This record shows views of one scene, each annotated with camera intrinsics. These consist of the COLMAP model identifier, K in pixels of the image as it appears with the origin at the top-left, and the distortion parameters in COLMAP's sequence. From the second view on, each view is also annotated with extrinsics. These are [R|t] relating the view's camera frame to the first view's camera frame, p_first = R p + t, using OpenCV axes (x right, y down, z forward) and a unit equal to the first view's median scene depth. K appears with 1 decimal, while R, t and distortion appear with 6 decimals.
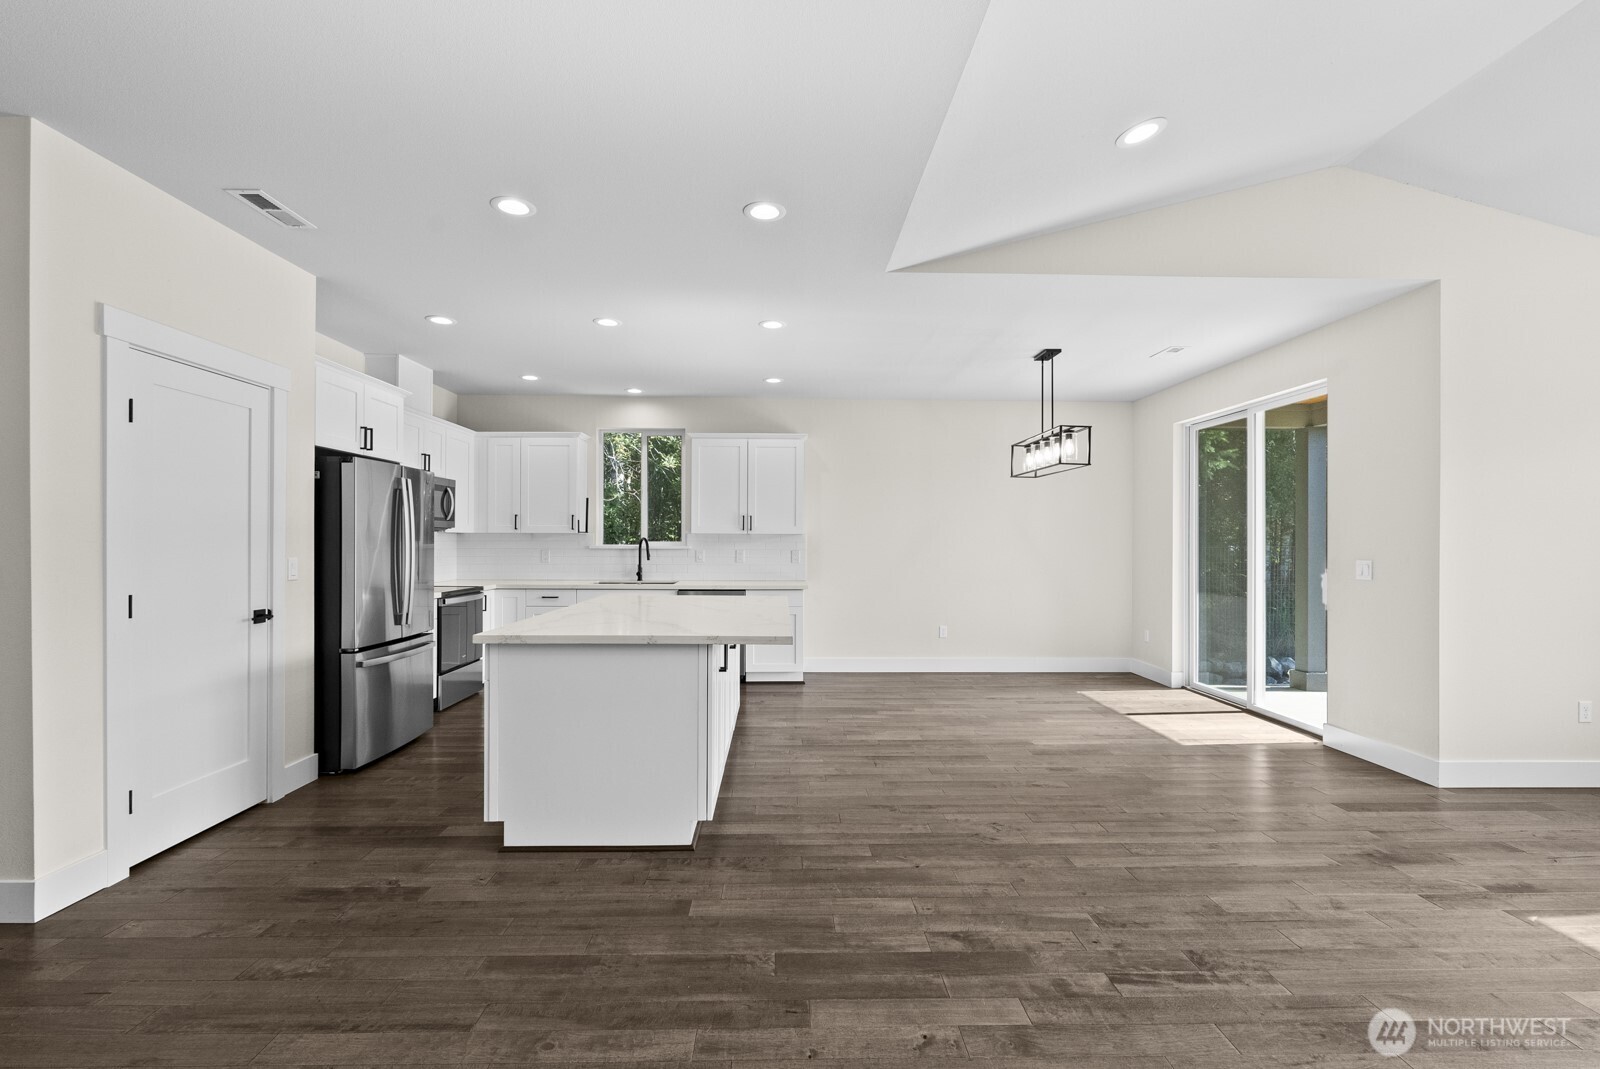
lens RADIAL K [[708.6, 0, 797.5], [0, 708.6, 543.4], [0, 0, 1]] dist [-0.001360, 0.000067]
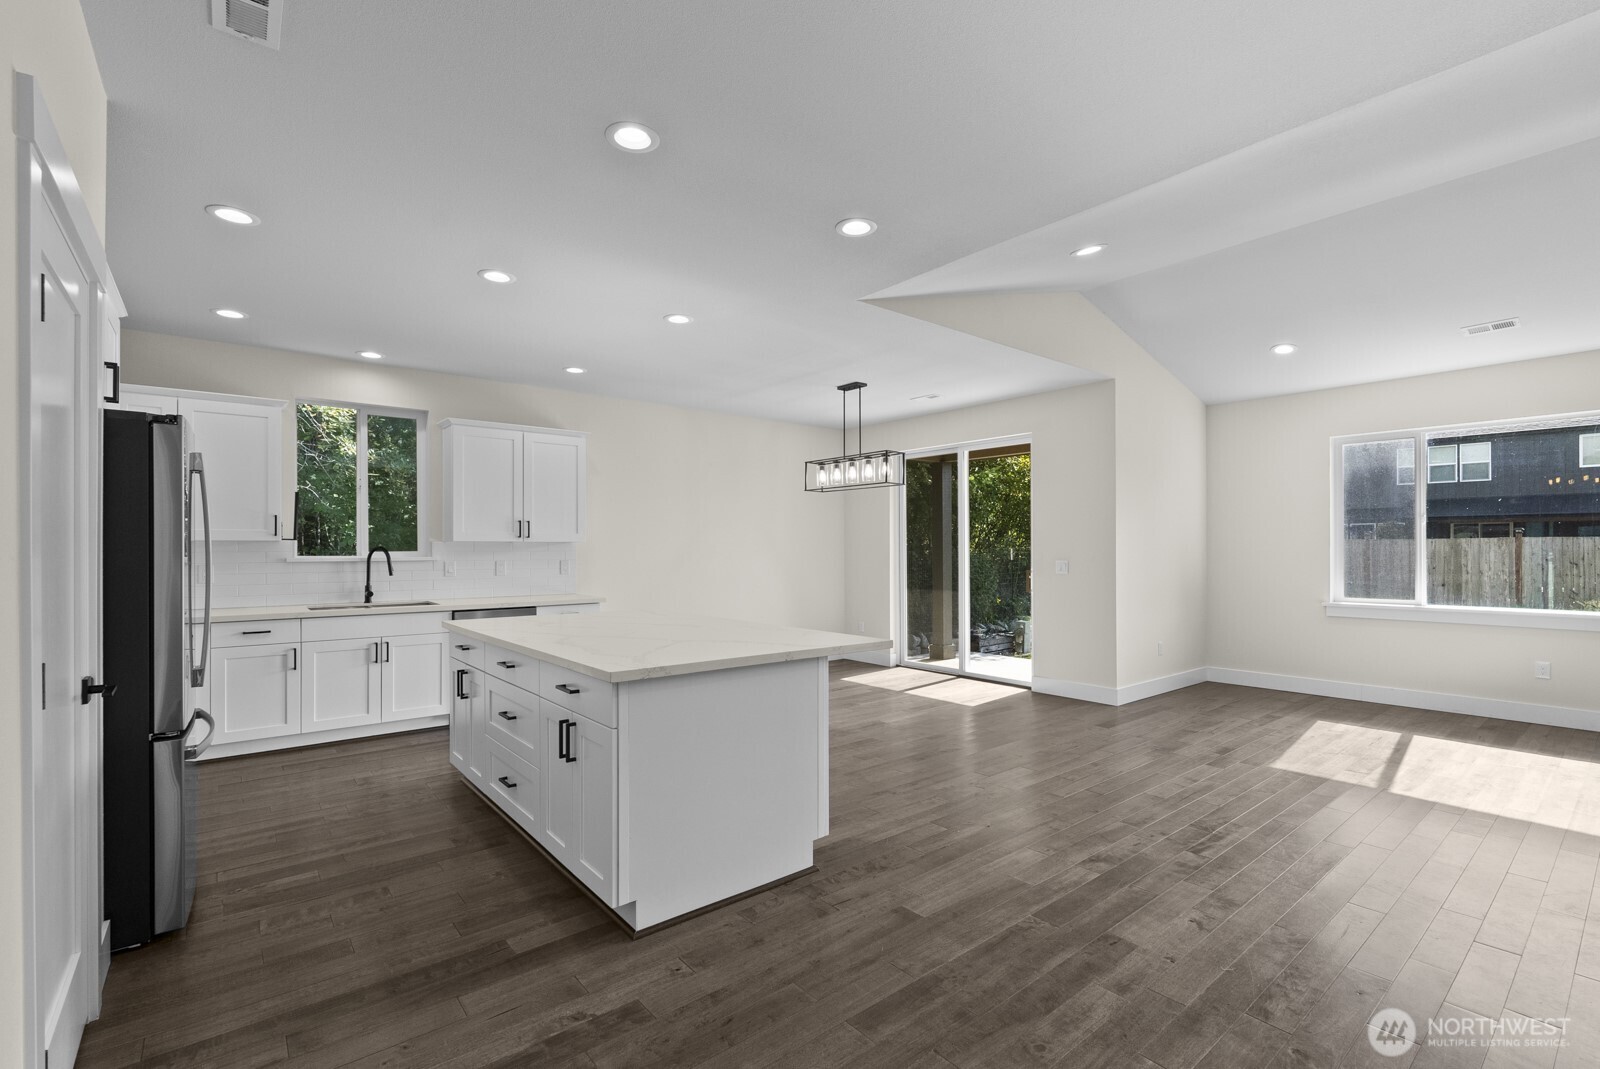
lens RADIAL K [[713.4, 0, 801.6], [0, 713.4, 547.8], [0, 0, 1]] dist [-0.003230, -0.000105]
pose [[0.788294, -0.004580, 0.615281, -0.667266], [0.007079, 0.999974, -0.001626, -0.004463], [-0.615258, 0.005638, 0.788306, 0.214338]]
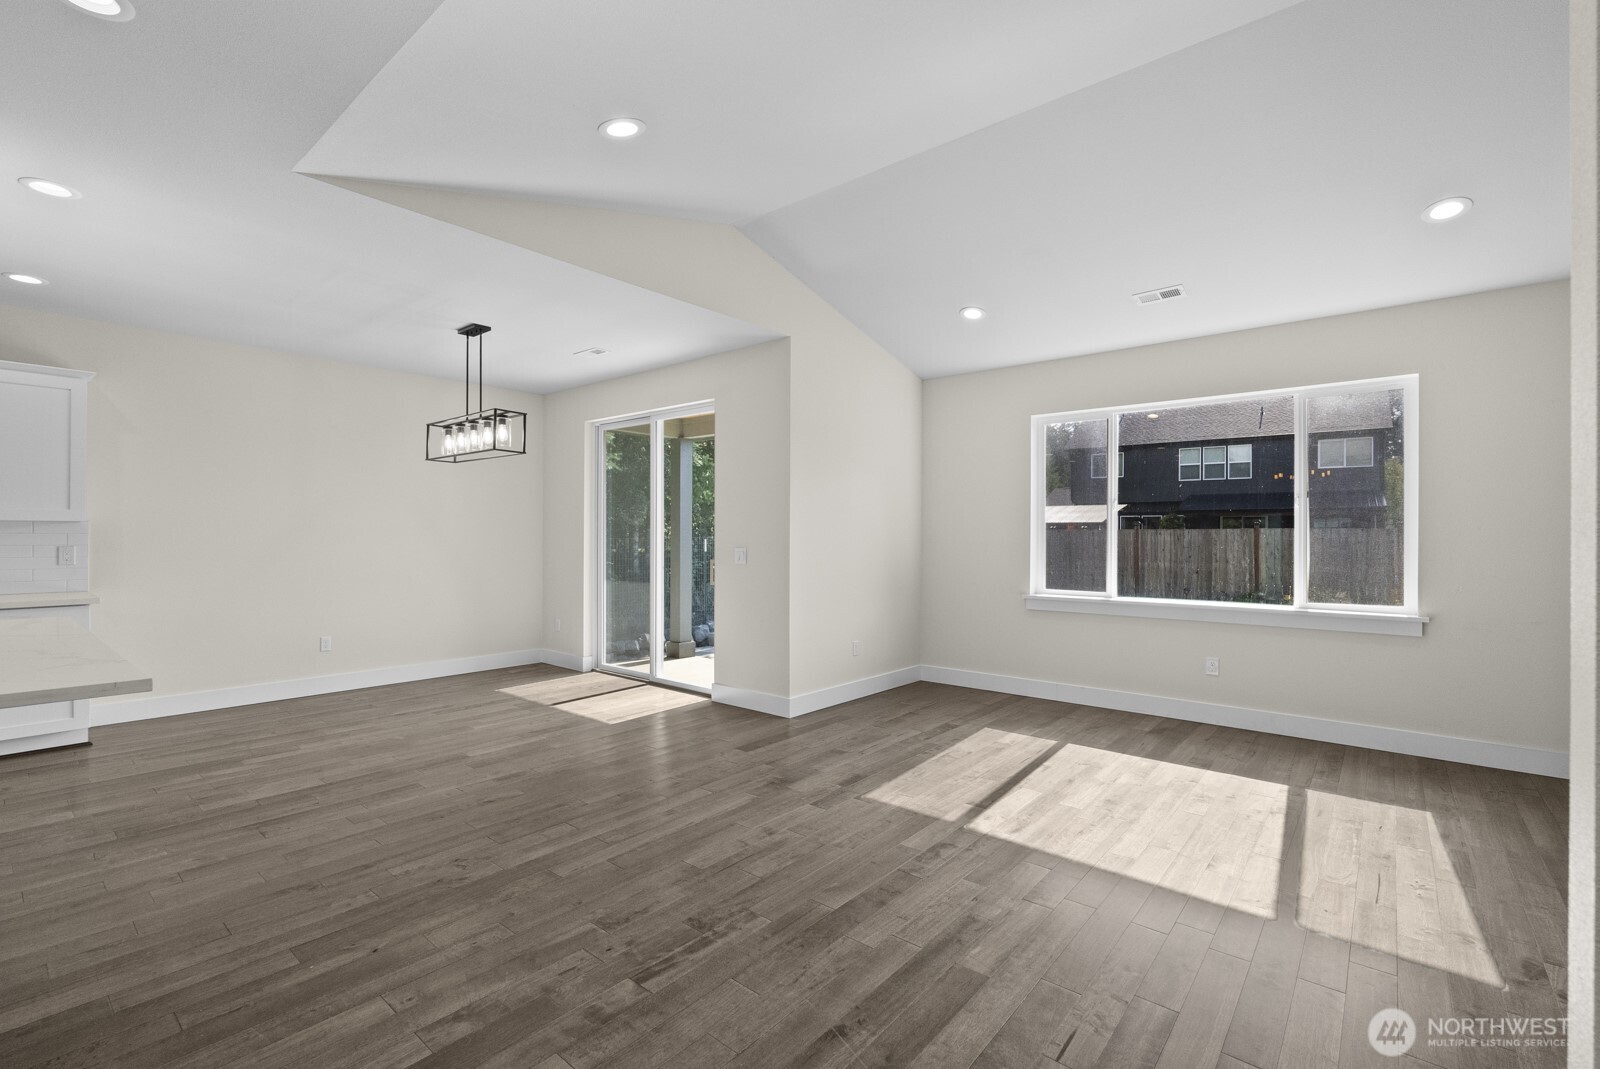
lens RADIAL K [[705.6, 0, 798.7], [0, 705.6, 535.5], [0, 0, 1]] dist [-0.003280, -0.000328]
pose [[0.663566, 0.000058, 0.748118, -0.082868], [0.000503, 1.000000, -0.000523, 0.002390], [-0.748117, 0.000723, 0.663566, 0.118600]]
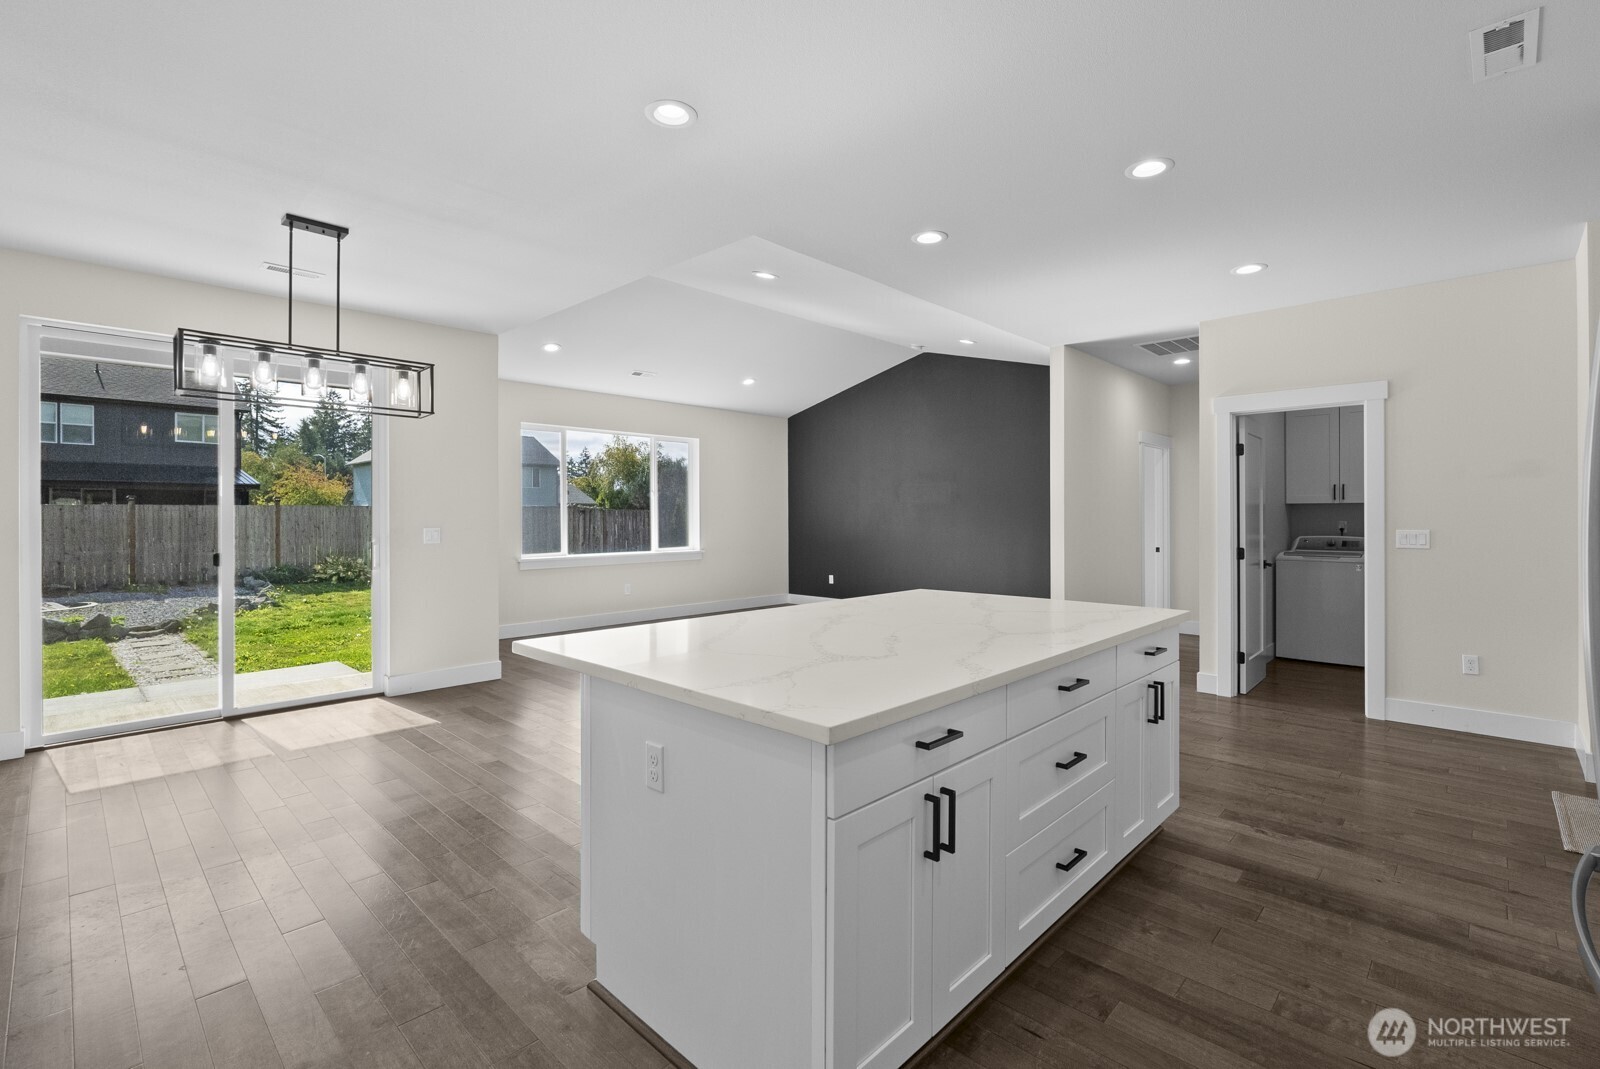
lens RADIAL K [[717.4, 0, 804.7], [0, 717.4, 519.8], [0, 0, 1]] dist [-0.003498, -0.000606]
pose [[-0.704252, -0.009597, 0.709886, -0.676267], [-0.000962, 0.999921, 0.012563, -0.008202], [-0.709950, 0.008165, -0.704205, 1.790867]]
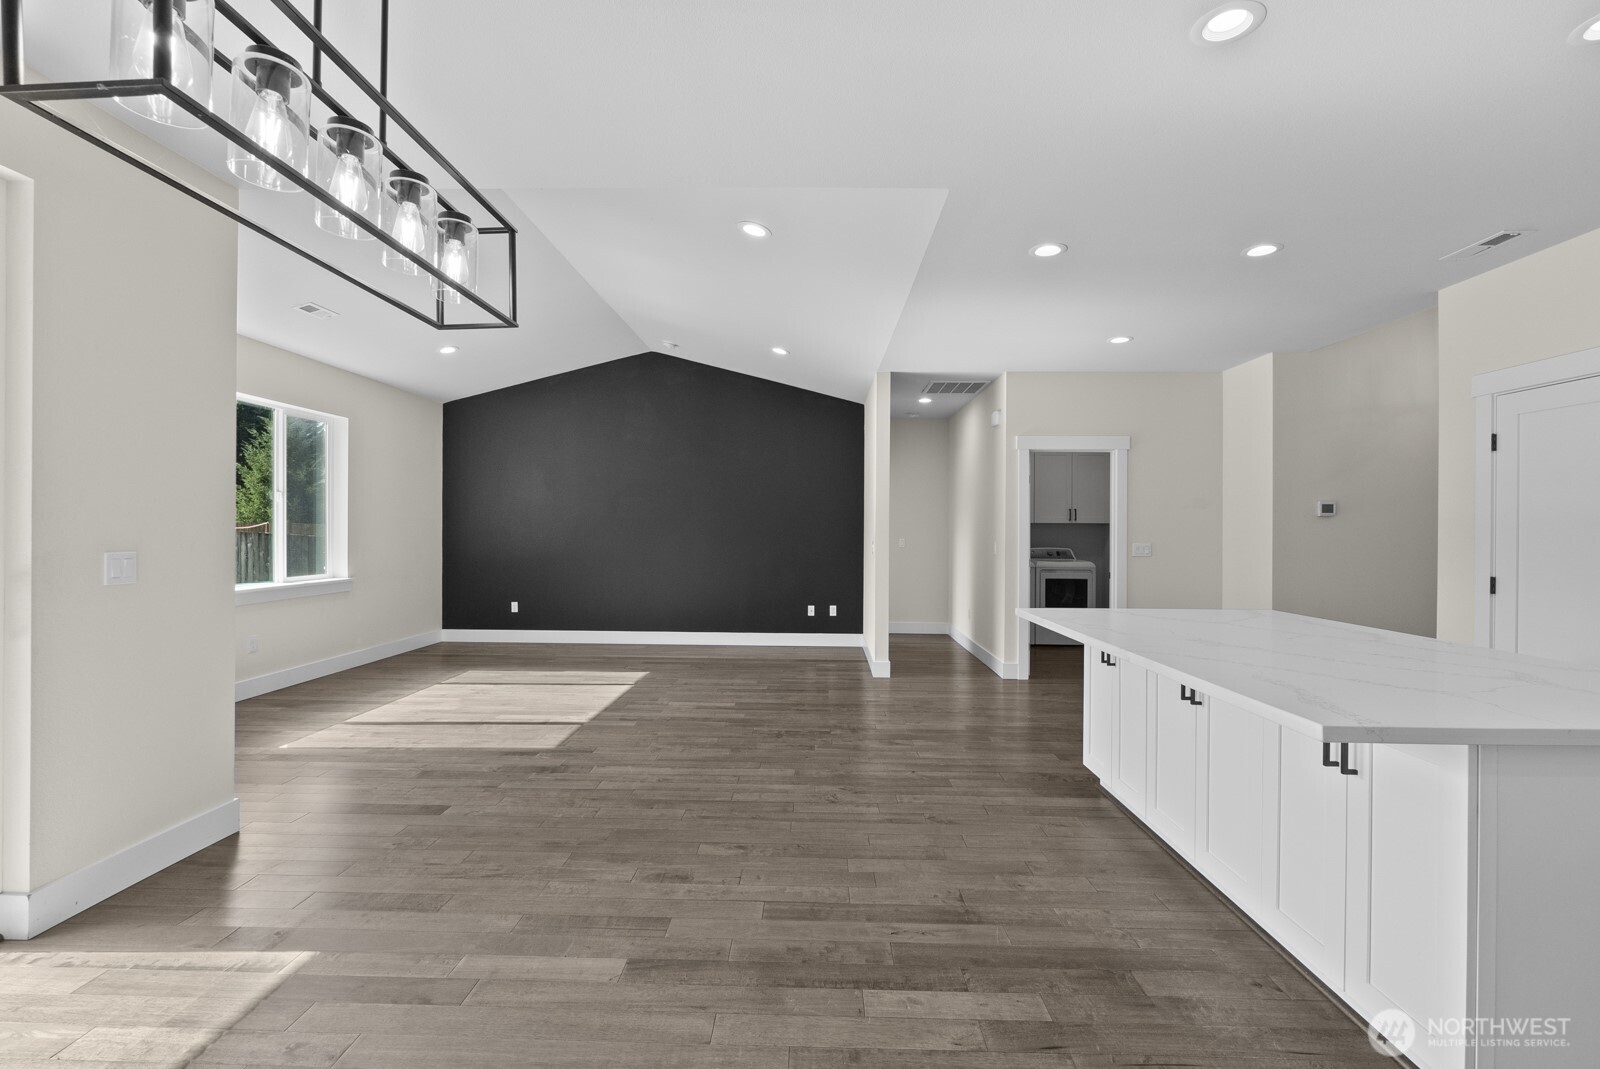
lens RADIAL K [[707.7, 0, 798.1], [0, 707.7, 533.4], [0, 0, 1]] dist [-0.003111, -0.000869]
pose [[-0.998638, -0.012669, 0.050608, 0.271842], [-0.012305, 0.999896, 0.007508, -0.003113], [-0.050698, 0.006875, -0.998690, 1.961104]]
